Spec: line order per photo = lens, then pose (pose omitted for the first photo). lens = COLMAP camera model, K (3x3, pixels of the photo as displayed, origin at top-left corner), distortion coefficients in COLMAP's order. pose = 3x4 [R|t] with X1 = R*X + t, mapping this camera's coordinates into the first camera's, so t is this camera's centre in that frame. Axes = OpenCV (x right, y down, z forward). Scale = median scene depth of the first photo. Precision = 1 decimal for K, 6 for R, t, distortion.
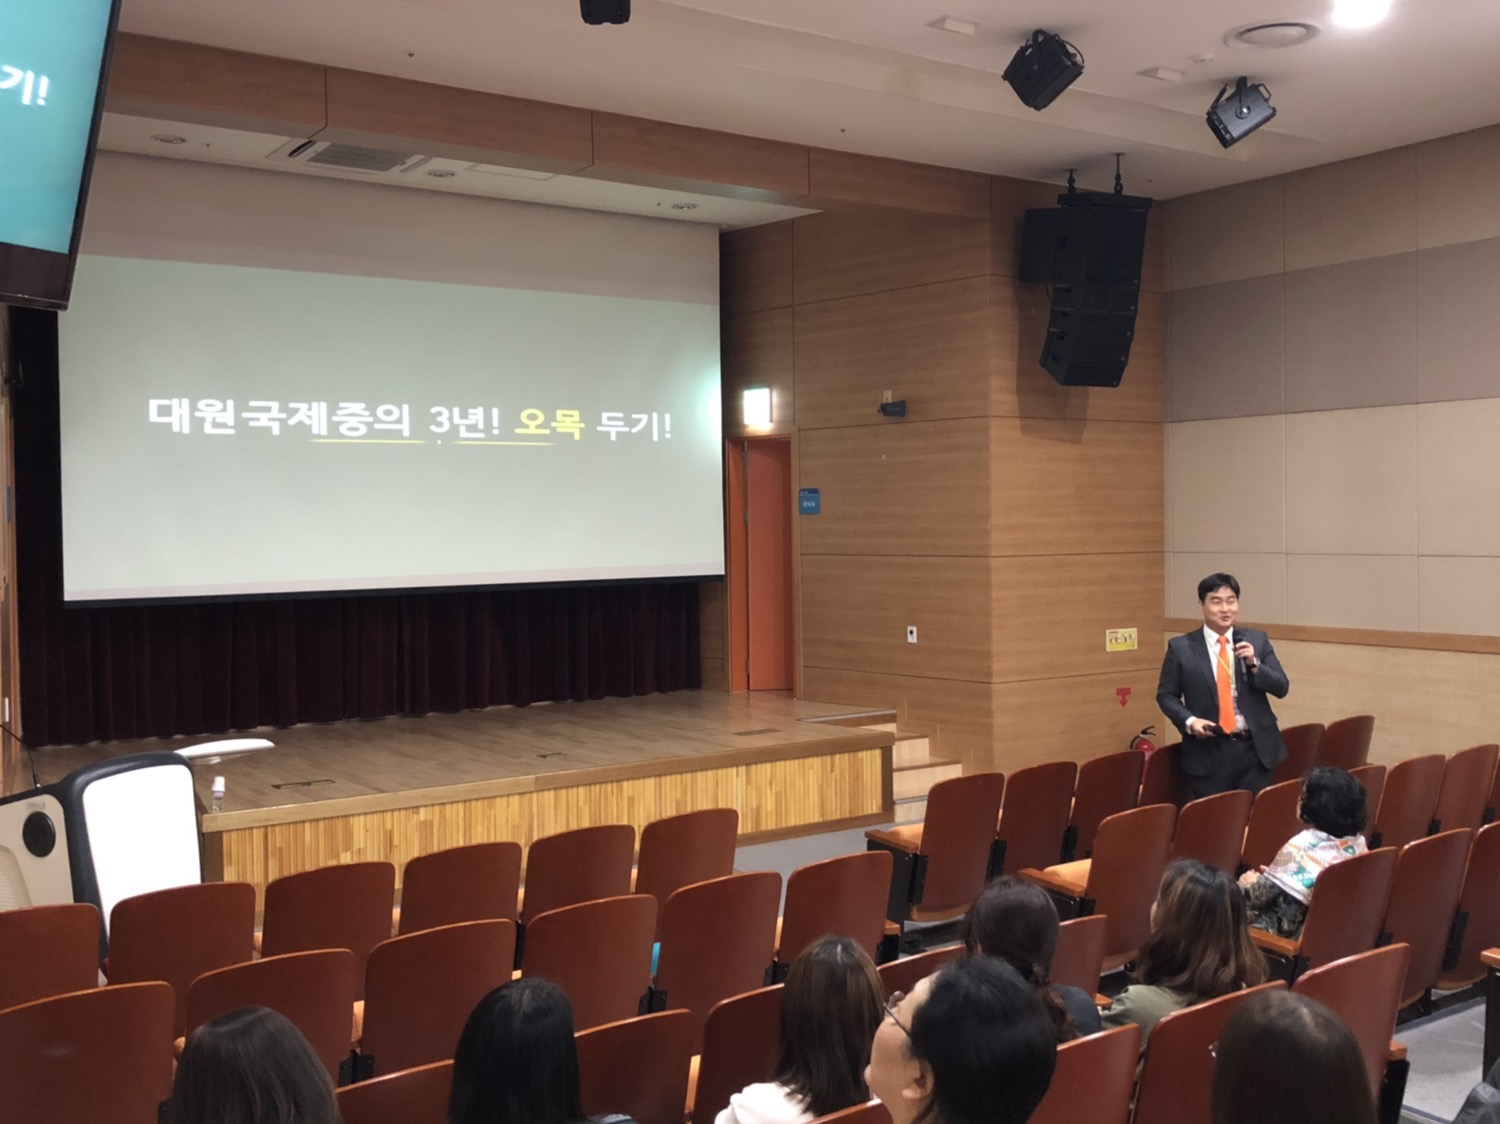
lens RADIAL K [[1434.7, 0, 750.0], [0, 1434.7, 562.0], [0, 0, 1]] dist [0.041203, -0.185576]
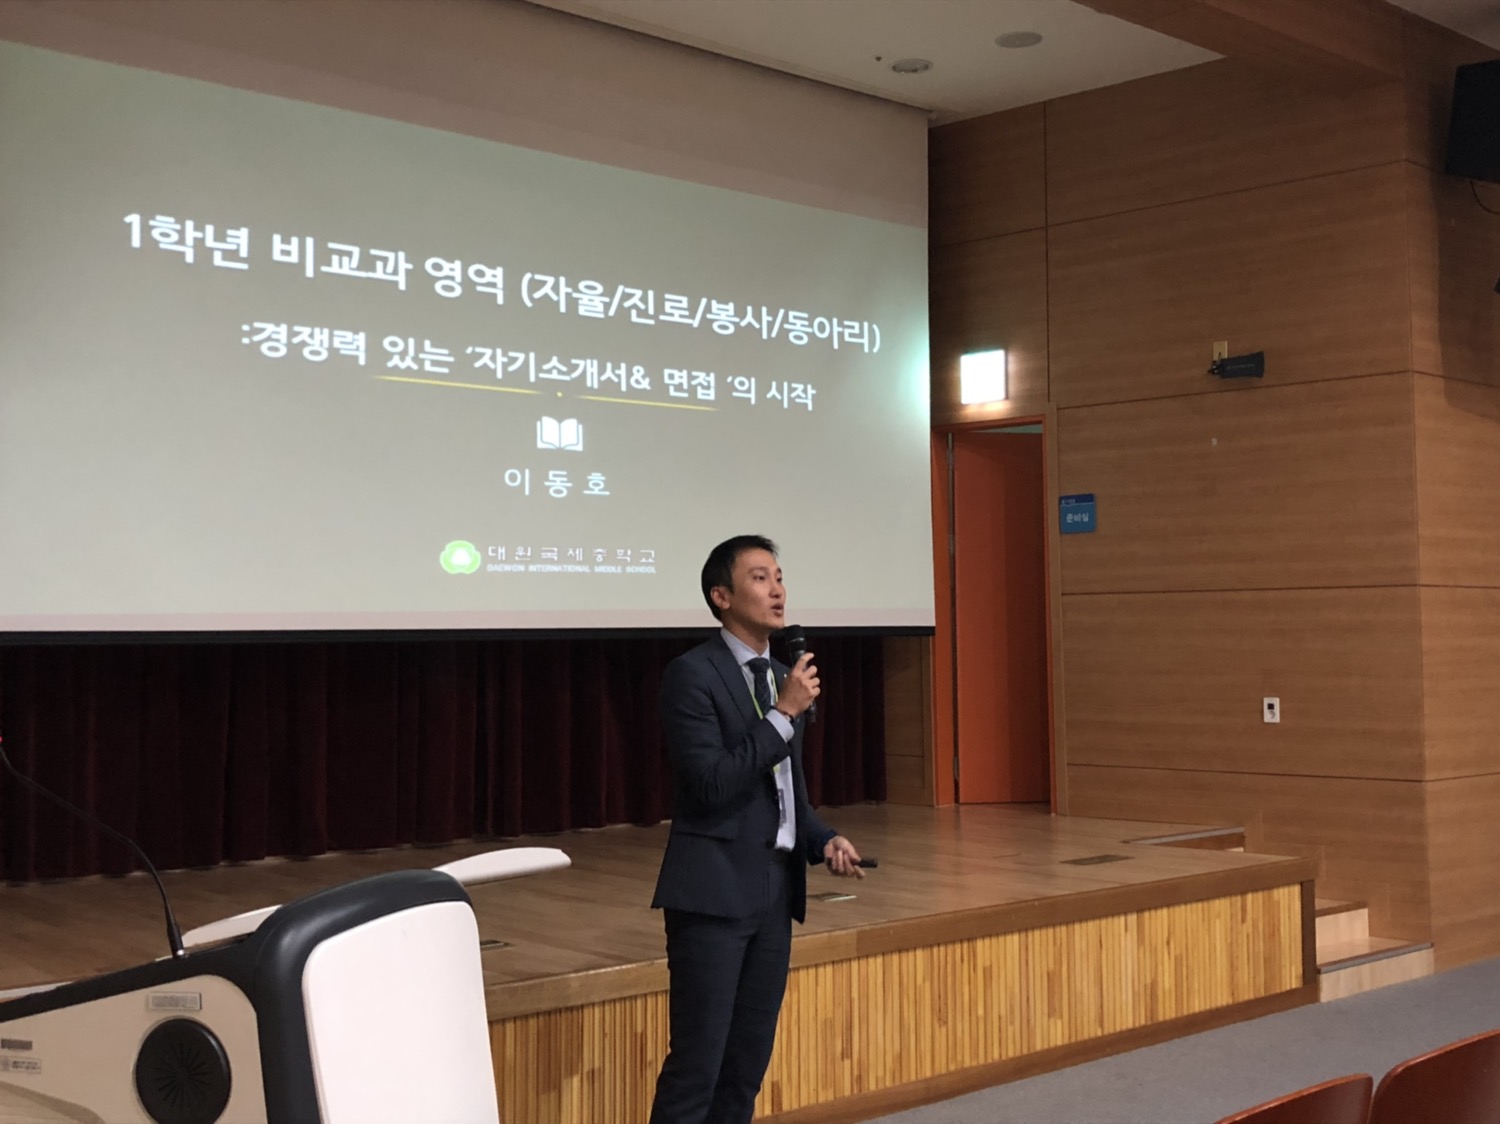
lens RADIAL K [[1690.2, 0, 750.0], [0, 1690.2, 562.0], [0, 0, 1]] dist [0.168629, -0.786212]
pose [[0.997105, 0.006905, 0.075726, -0.191379], [-0.001538, 0.997497, -0.070699, 0.040469], [-0.076025, 0.070378, 0.994619, 0.255655]]
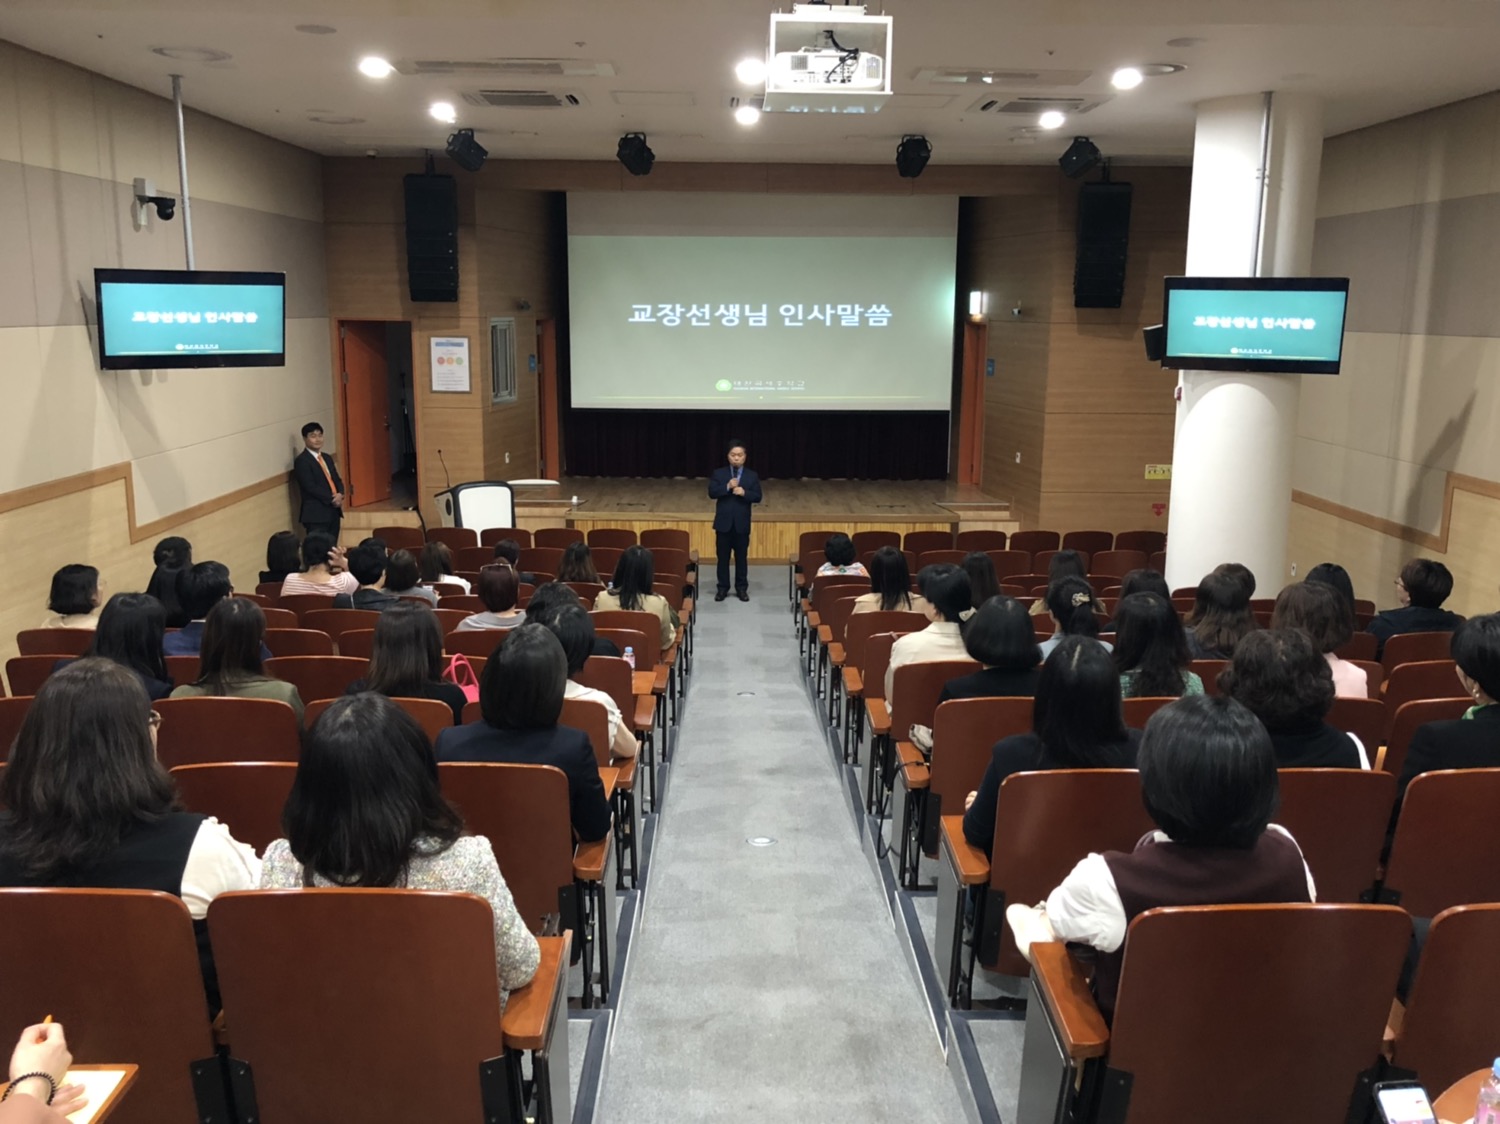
lens RADIAL K [[1301.2, 0, 750.0], [0, 1301.2, 562.0], [0, 0, 1]] dist [-0.001065, -0.003783]
pose [[0.841609, 0.120430, -0.526489, 0.669255], [-0.032422, 0.984330, 0.173330, -0.079998], [0.539113, -0.128806, 0.832326, -0.398375]]
